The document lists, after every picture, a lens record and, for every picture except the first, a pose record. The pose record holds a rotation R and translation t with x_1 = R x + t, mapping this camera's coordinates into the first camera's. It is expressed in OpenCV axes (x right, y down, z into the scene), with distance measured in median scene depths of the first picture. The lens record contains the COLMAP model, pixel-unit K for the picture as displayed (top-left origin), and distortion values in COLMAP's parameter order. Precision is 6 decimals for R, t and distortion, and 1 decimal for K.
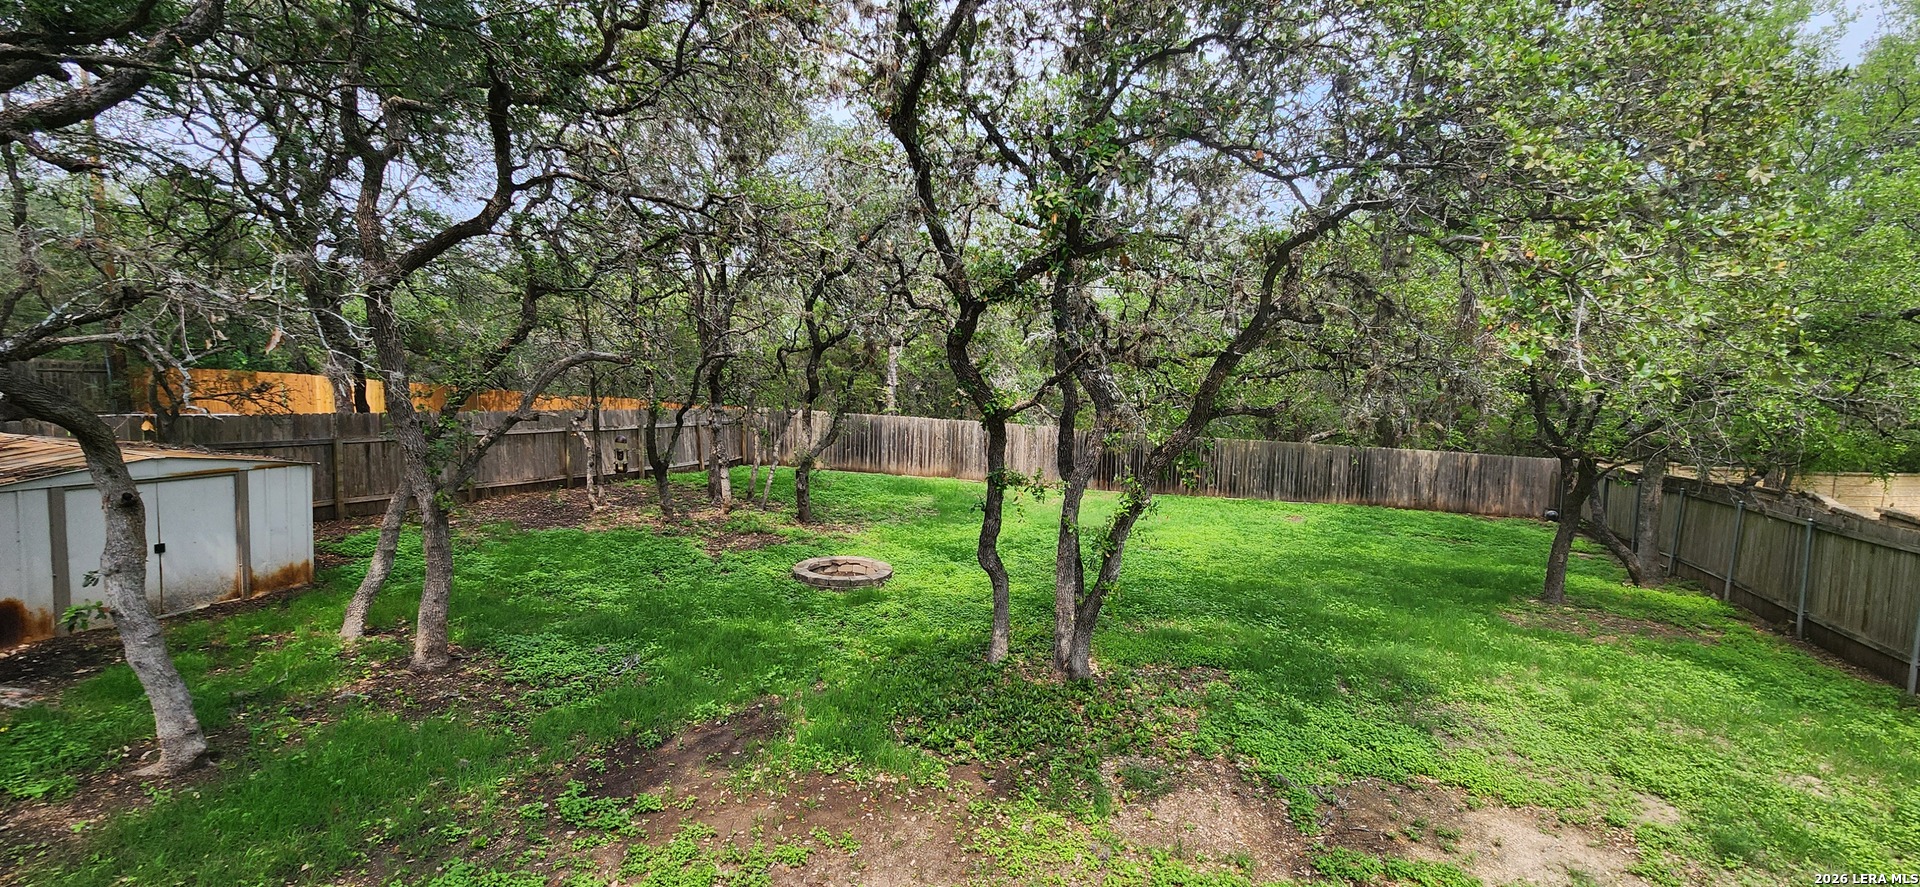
lens RADIAL K [[778.9, 0, 974.3], [0, 778.9, 442.0], [0, 0, 1]] dist [-0.004645, 0.000462]
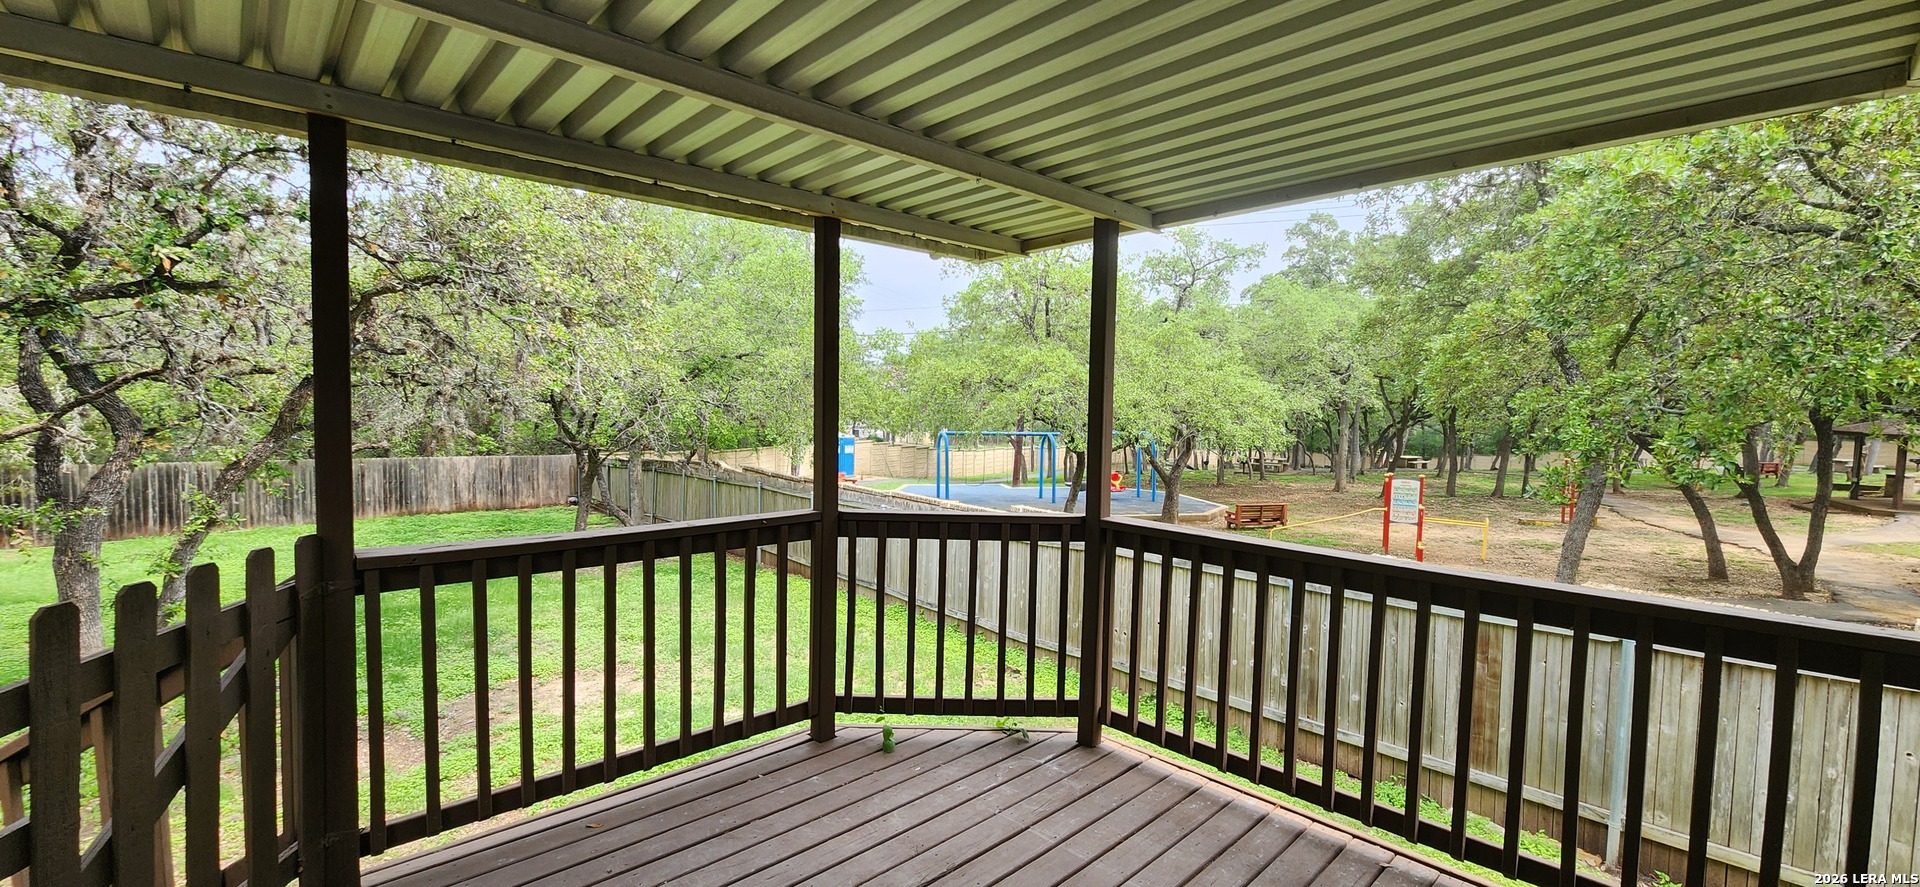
lens RADIAL K [[778.9, 0, 976.0], [0, 778.9, 445.2], [0, 0, 1]] dist [-0.004645, 0.000462]
pose [[0.429902, -0.065195, 0.900519, -0.111854], [0.071030, 0.996740, 0.038252, 0.006243], [-0.900077, 0.047520, 0.433131, -0.146128]]
